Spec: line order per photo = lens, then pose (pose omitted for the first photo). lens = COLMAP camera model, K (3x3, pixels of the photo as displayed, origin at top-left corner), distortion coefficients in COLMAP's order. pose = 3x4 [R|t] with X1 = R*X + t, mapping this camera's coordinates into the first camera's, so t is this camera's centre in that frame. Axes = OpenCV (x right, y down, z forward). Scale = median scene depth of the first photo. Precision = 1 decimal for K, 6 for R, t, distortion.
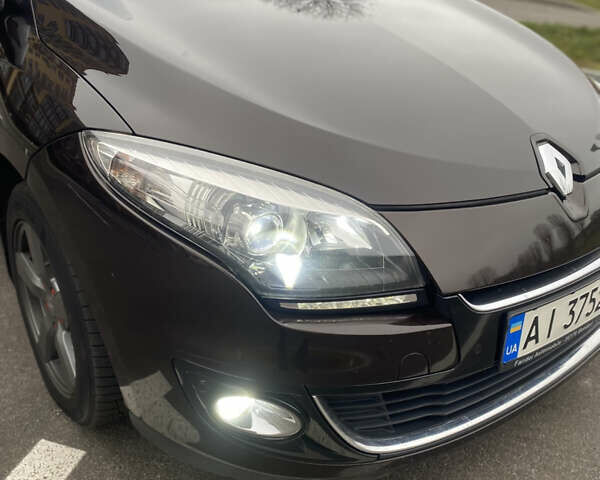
lens RADIAL K [[581.6, 0, 288.8], [0, 581.6, 238.6], [0, 0, 1]] dist [0.021014, -0.010248]
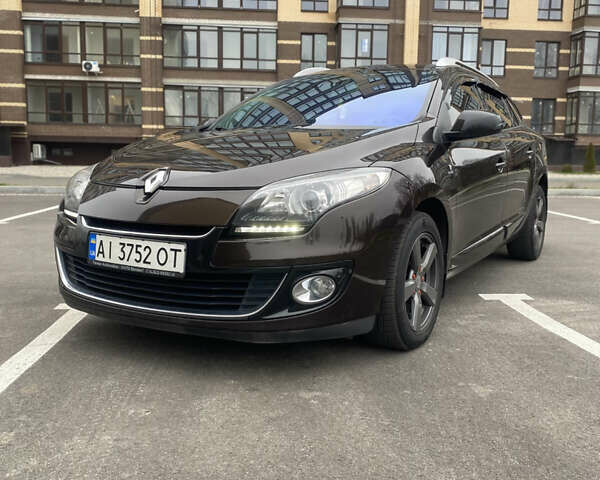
lens RADIAL K [[578.0, 0, 292.8], [0, 578.0, 234.0], [0, 0, 1]] dist [0.068279, -0.107159]
pose [[0.372066, 0.059286, -0.926311, 2.505758], [-0.412915, 0.904347, -0.107974, 0.056371], [0.831305, 0.422661, 0.360957, 0.796370]]
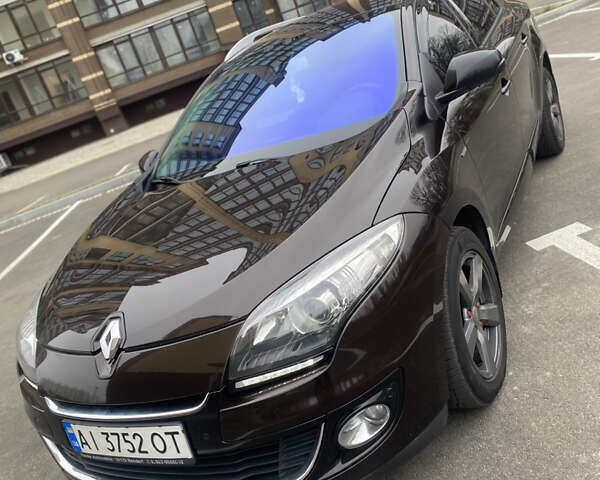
lens RADIAL K [[587.5, 0, 291.7], [0, 587.5, 239.8], [0, 0, 1]] dist [-0.000810, 0.012095]
pose [[0.389580, 0.075458, -0.917896, 2.031448], [-0.060433, 0.996585, 0.056277, -0.494832], [0.919008, 0.033547, 0.392809, 0.869687]]
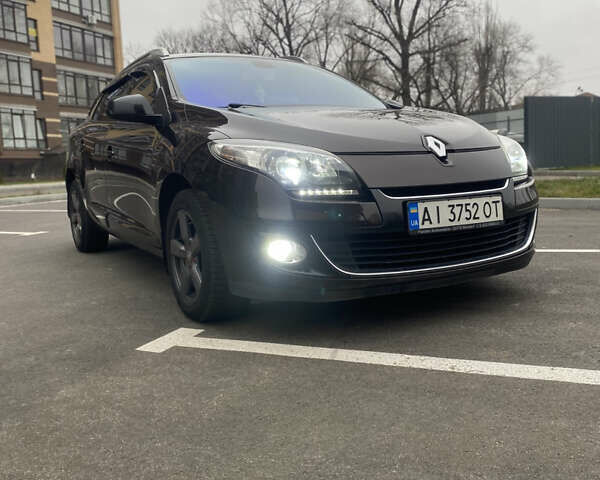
lens RADIAL K [[578.0, 0, 292.8], [0, 578.0, 234.0], [0, 0, 1]] dist [0.068279, -0.107159]
pose [[0.984796, -0.078972, -0.154727, 0.270143], [0.021610, 0.939467, -0.341956, 0.871502], [0.172366, 0.333414, 0.926890, -0.870576]]
